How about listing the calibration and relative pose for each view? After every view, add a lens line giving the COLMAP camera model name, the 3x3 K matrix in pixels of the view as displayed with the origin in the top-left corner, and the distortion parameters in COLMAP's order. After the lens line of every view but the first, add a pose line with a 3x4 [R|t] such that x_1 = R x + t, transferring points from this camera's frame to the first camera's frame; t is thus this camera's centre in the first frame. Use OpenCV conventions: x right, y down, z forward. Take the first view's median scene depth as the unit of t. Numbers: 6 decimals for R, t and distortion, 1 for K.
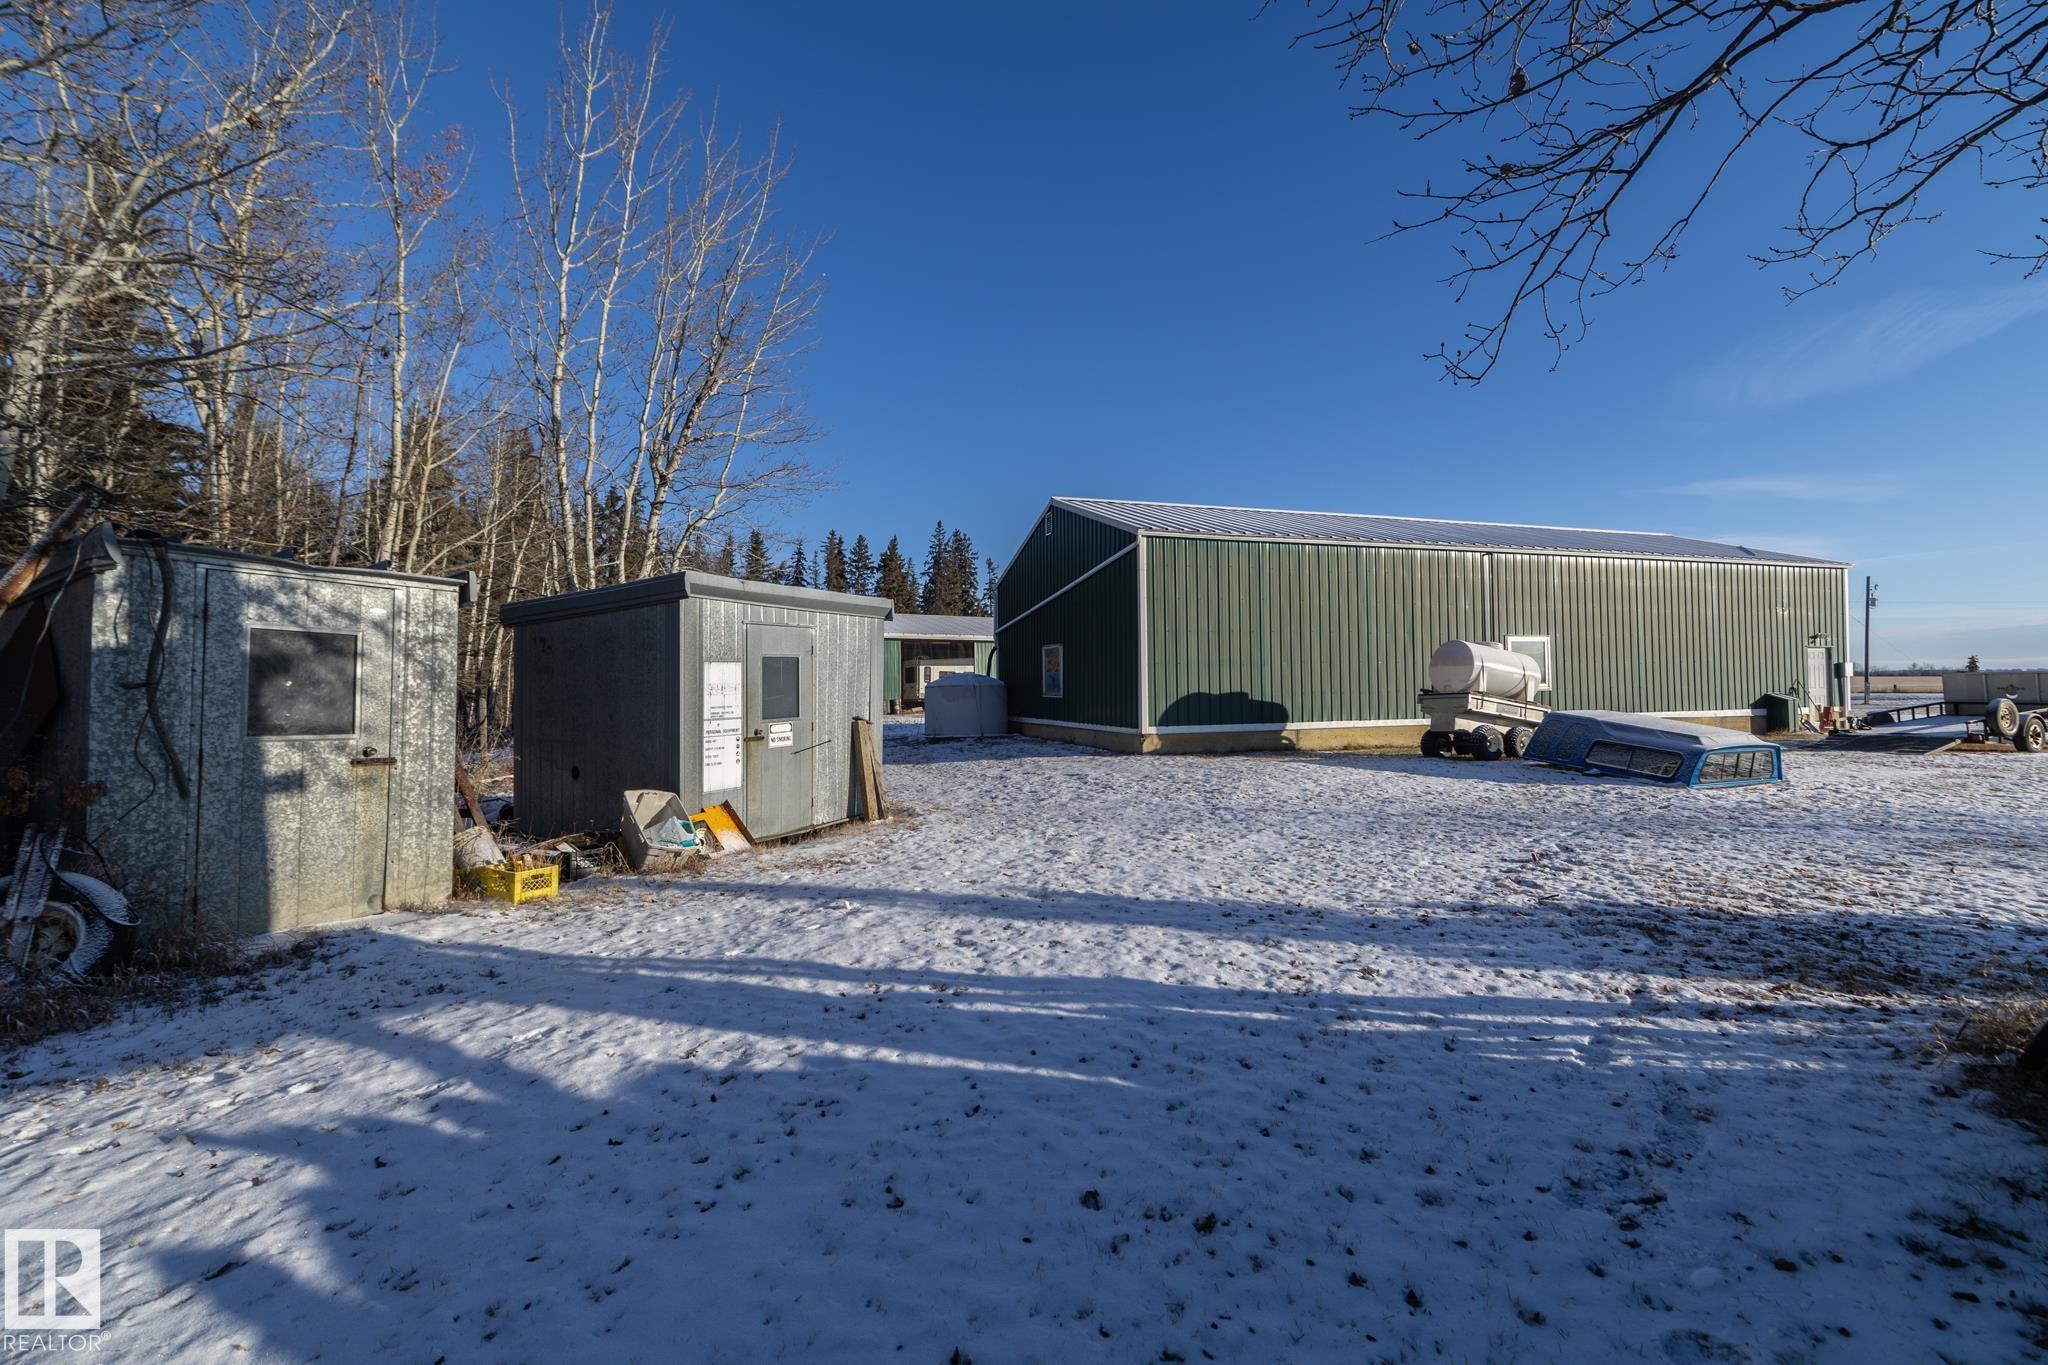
lens RADIAL K [[859.4, 0, 1026.7], [0, 859.4, 675.5], [0, 0, 1]] dist [-0.005057, 0.001695]
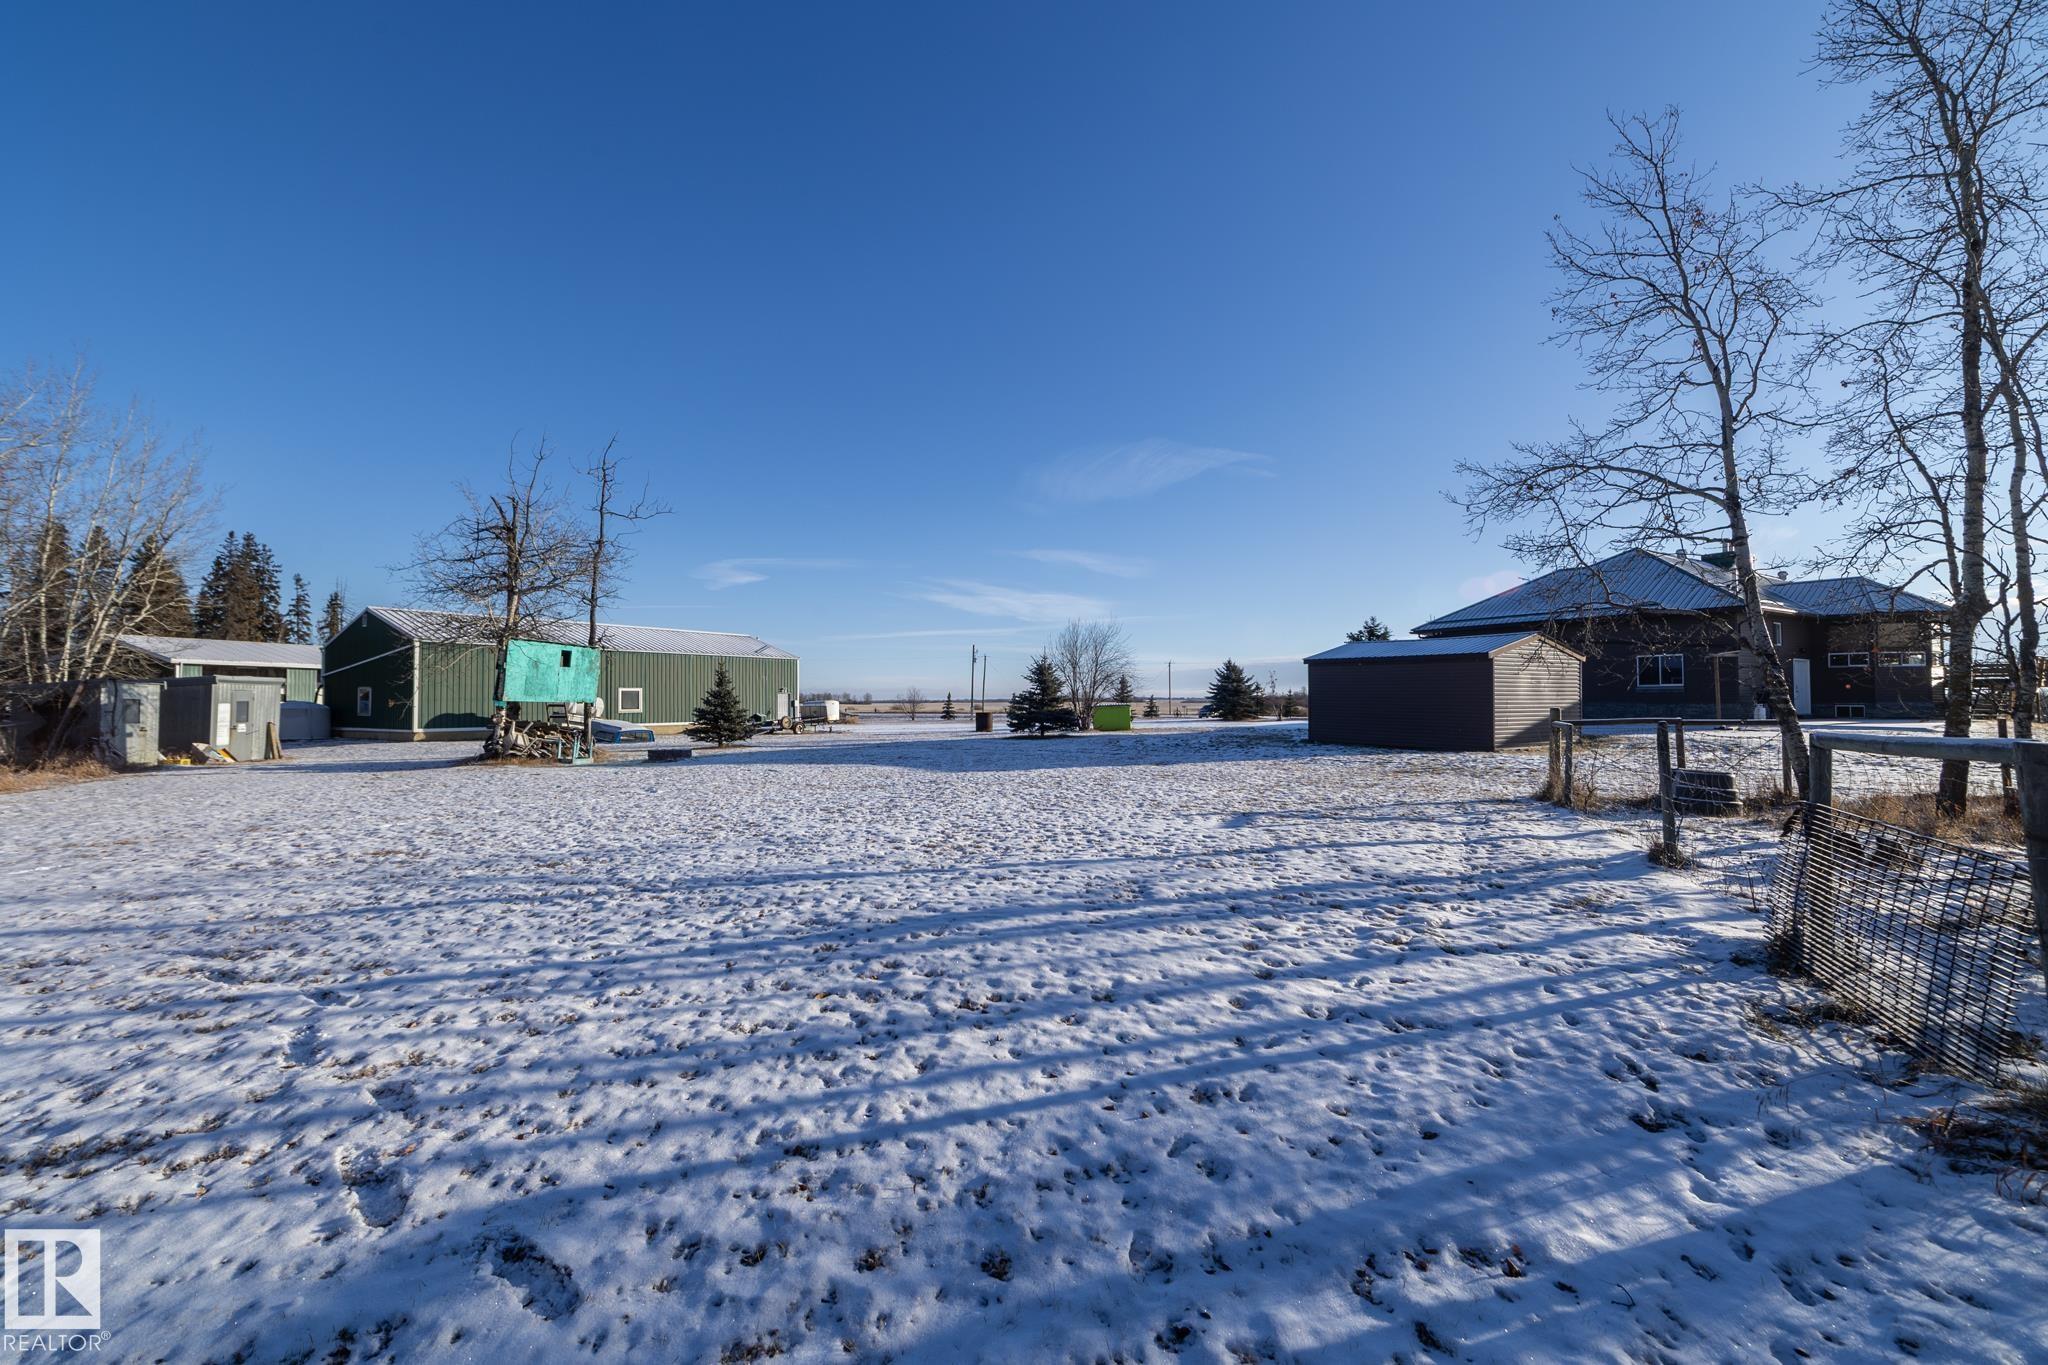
lens RADIAL K [[859.4, 0, 1026.2], [0, 859.4, 677.8], [0, 0, 1]] dist [-0.005057, 0.001695]
pose [[0.780641, 0.027177, 0.624388, -0.013335], [-0.014374, 0.999571, -0.025535, -0.035722], [-0.624814, 0.010958, 0.780697, -1.640983]]
